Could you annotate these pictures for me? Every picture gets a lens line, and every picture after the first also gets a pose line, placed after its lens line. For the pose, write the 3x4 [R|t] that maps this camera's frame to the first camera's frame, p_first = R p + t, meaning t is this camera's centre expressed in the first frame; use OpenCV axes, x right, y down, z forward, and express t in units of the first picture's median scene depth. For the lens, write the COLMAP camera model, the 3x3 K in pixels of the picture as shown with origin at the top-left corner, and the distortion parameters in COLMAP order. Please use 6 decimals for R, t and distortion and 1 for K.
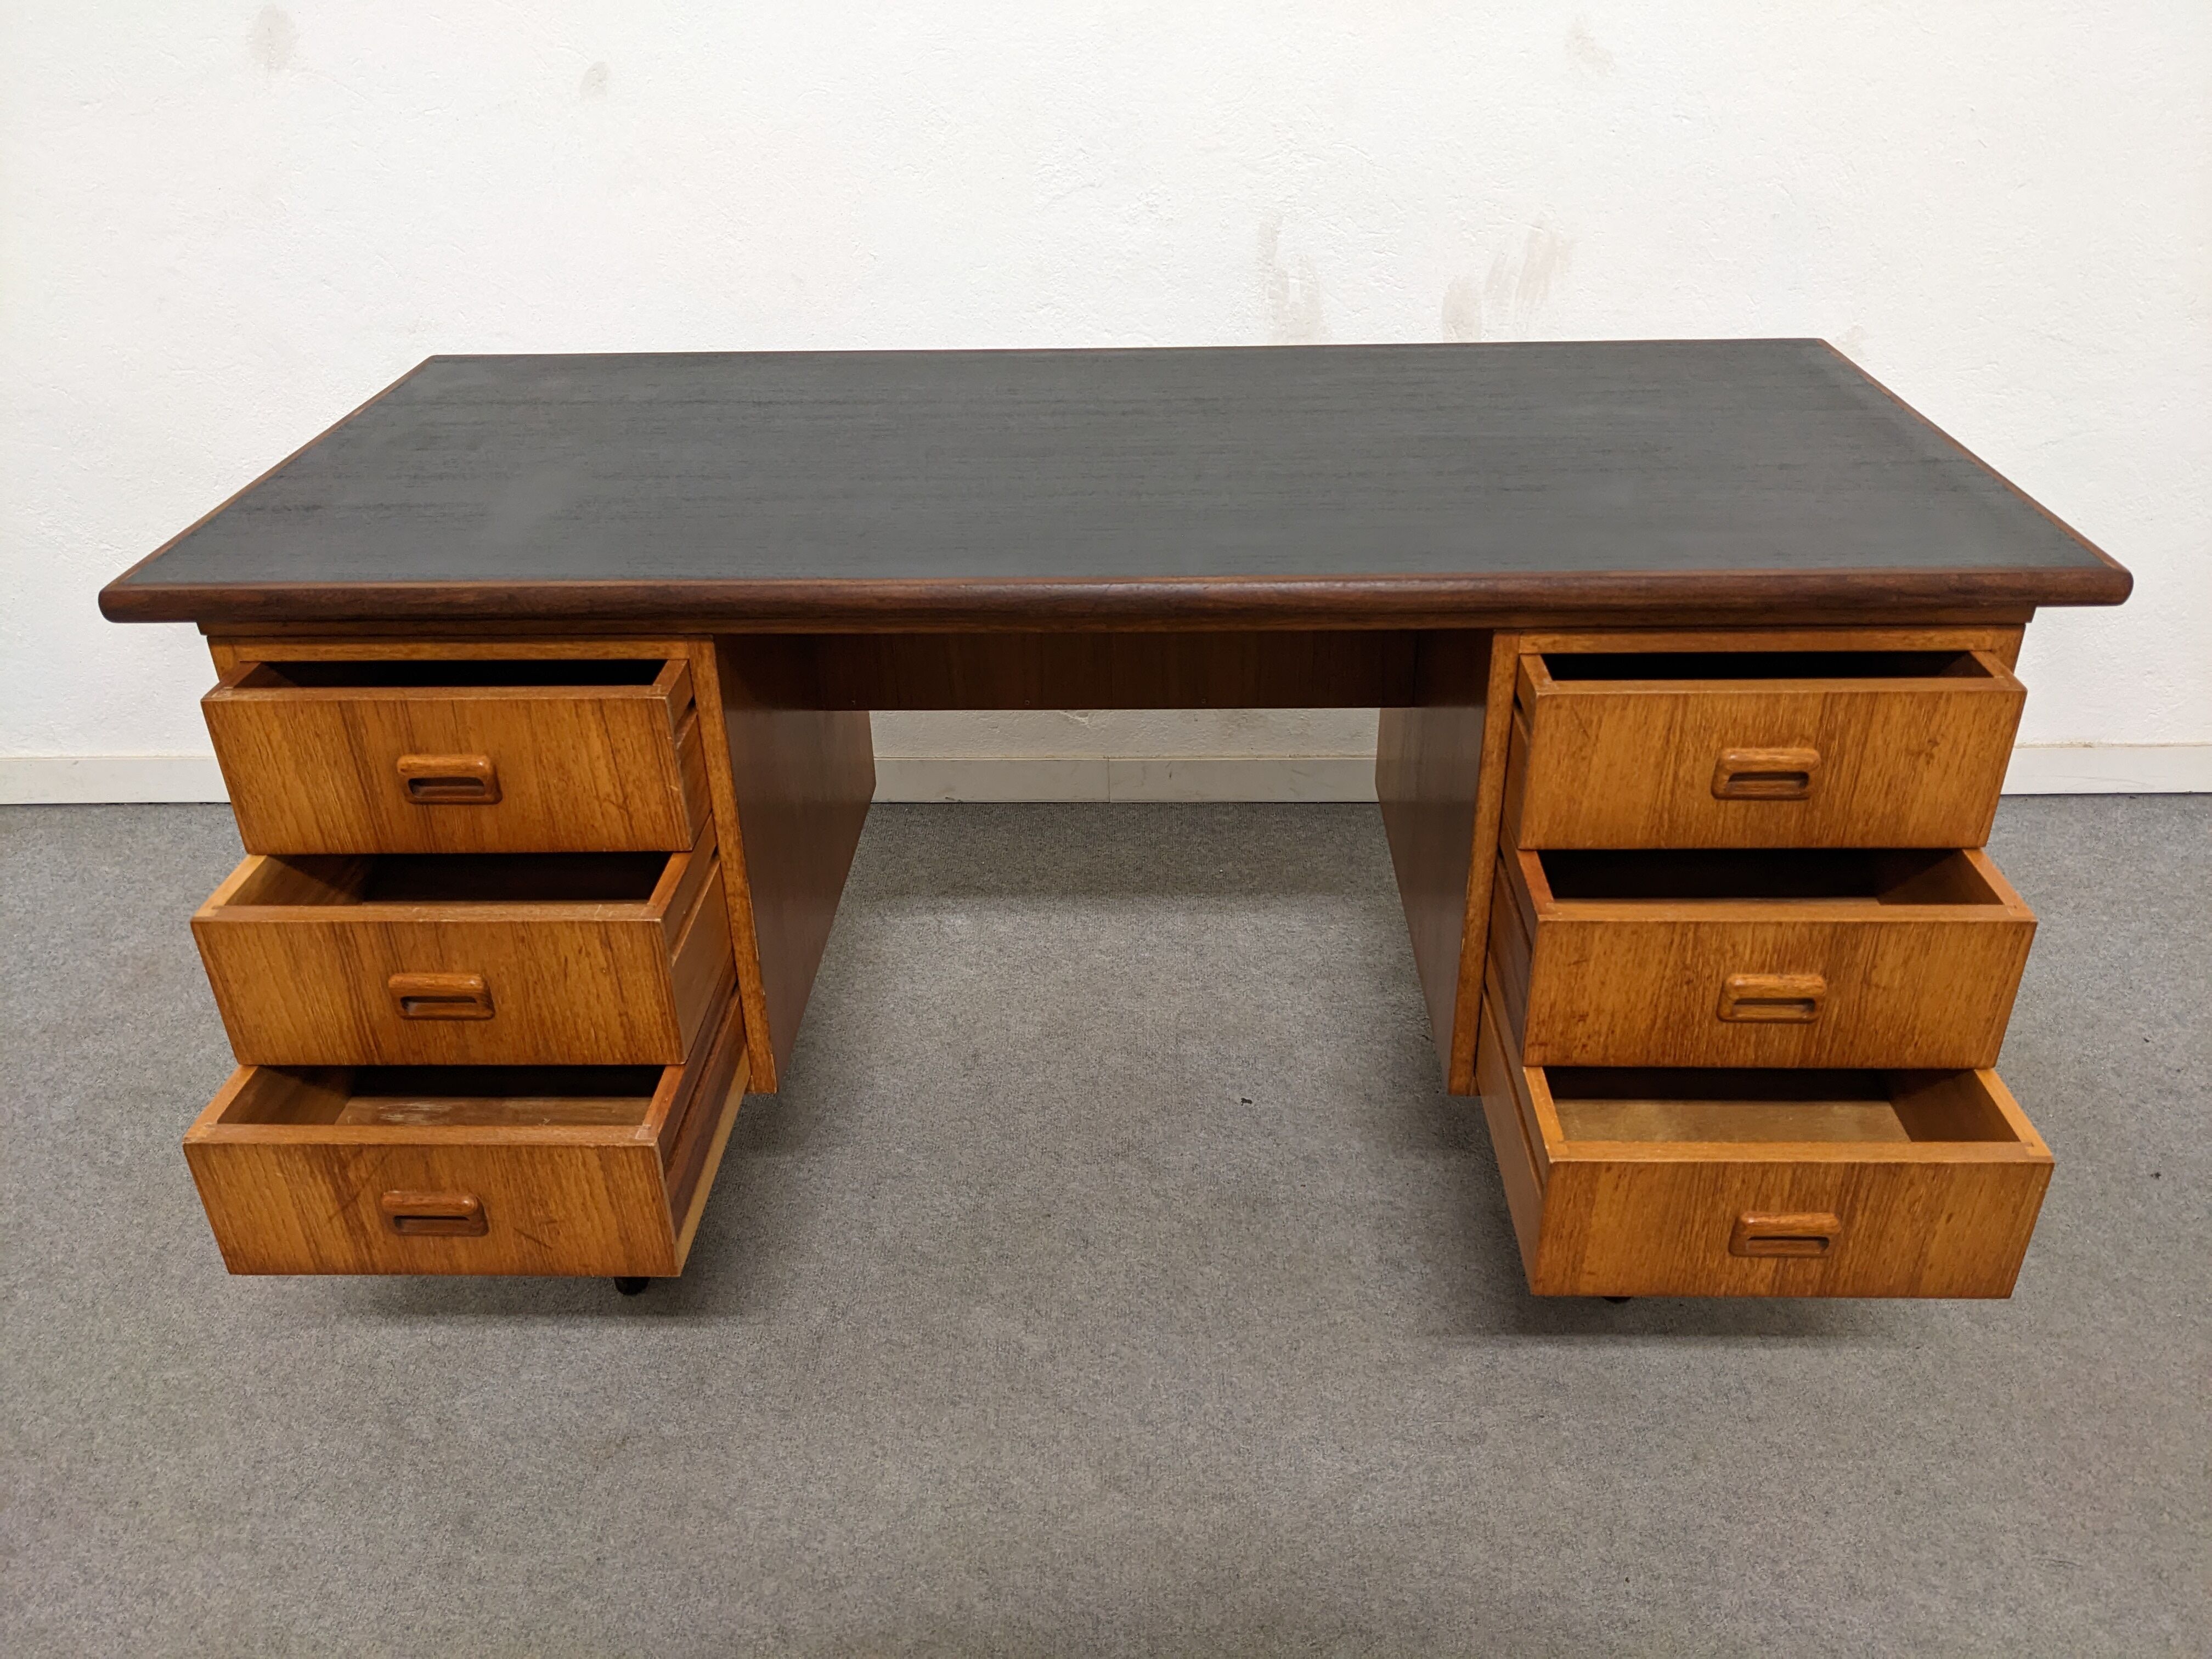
lens RADIAL K [[1729.8, 0, 1110.7], [0, 1729.8, 851.7], [0, 0, 1]] dist [0.057838, -0.087066]
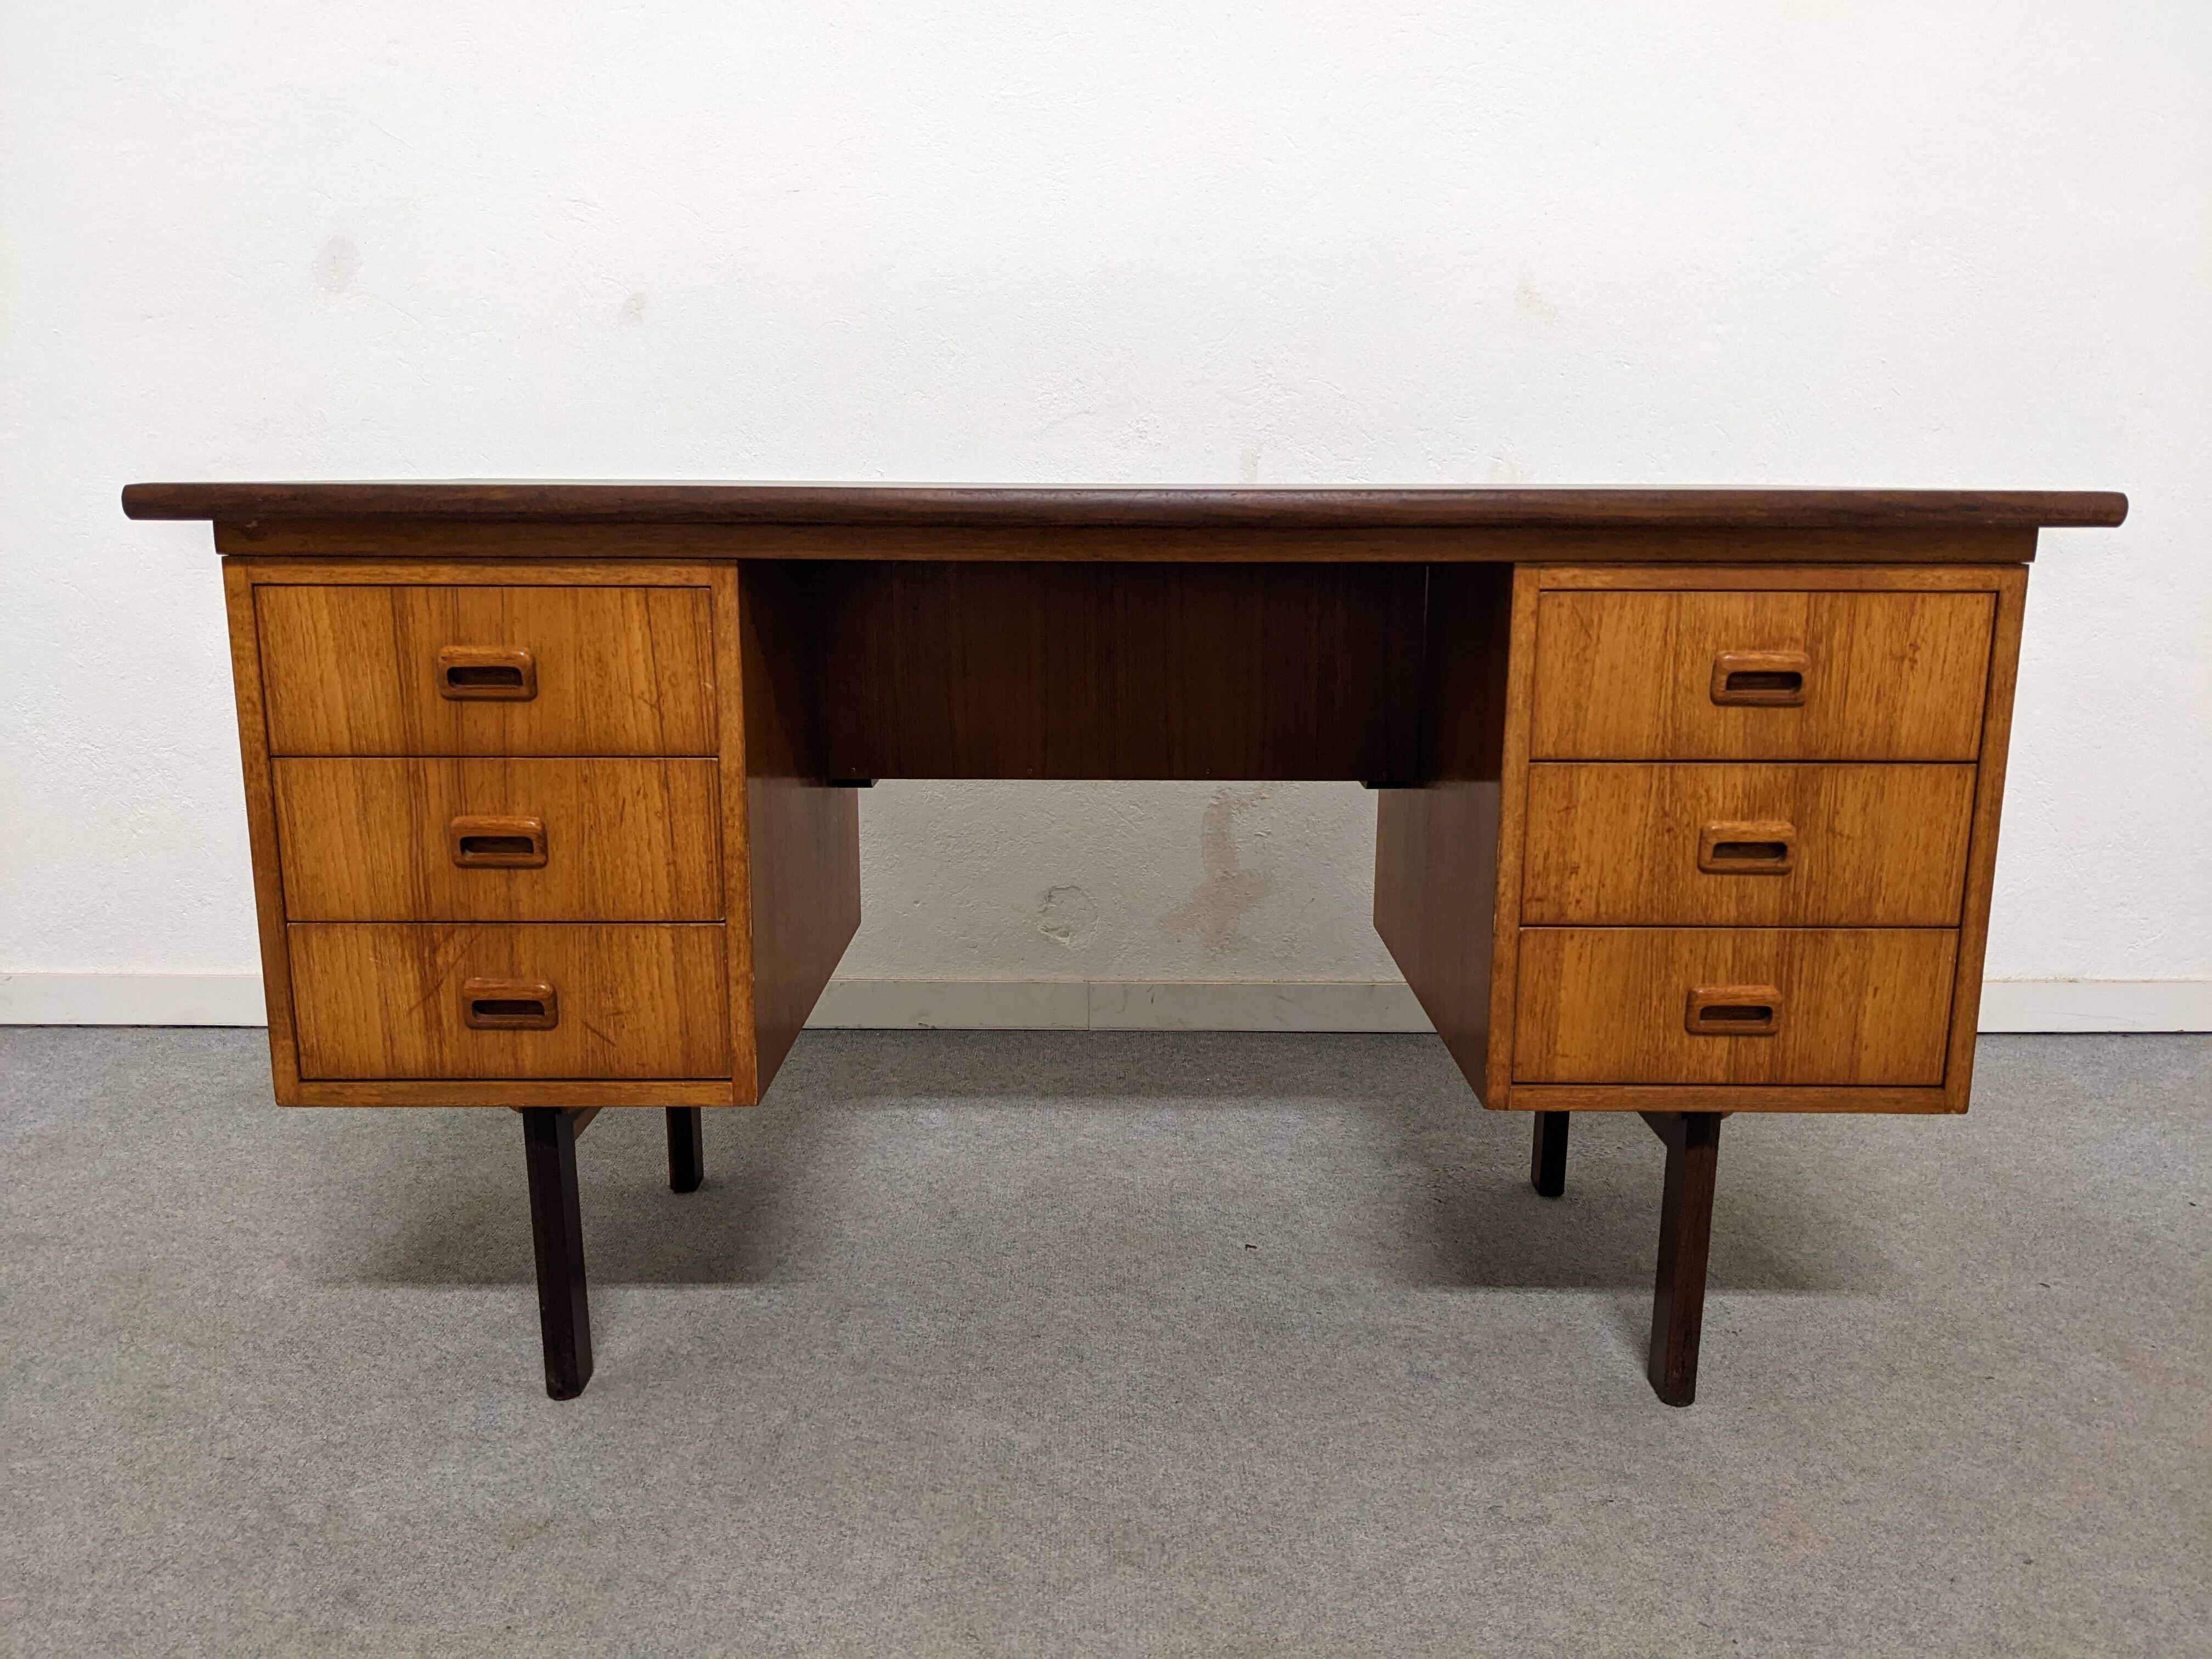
lens RADIAL K [[1733.8, 0, 1106.8], [0, 1733.8, 843.7], [0, 0, 1]] dist [0.052863, -0.080699]
pose [[0.999357, 0.017048, 0.031529, -0.035531], [-0.006497, 0.951233, -0.308405, 0.263665], [-0.035249, 0.308002, 0.950732, 0.070993]]
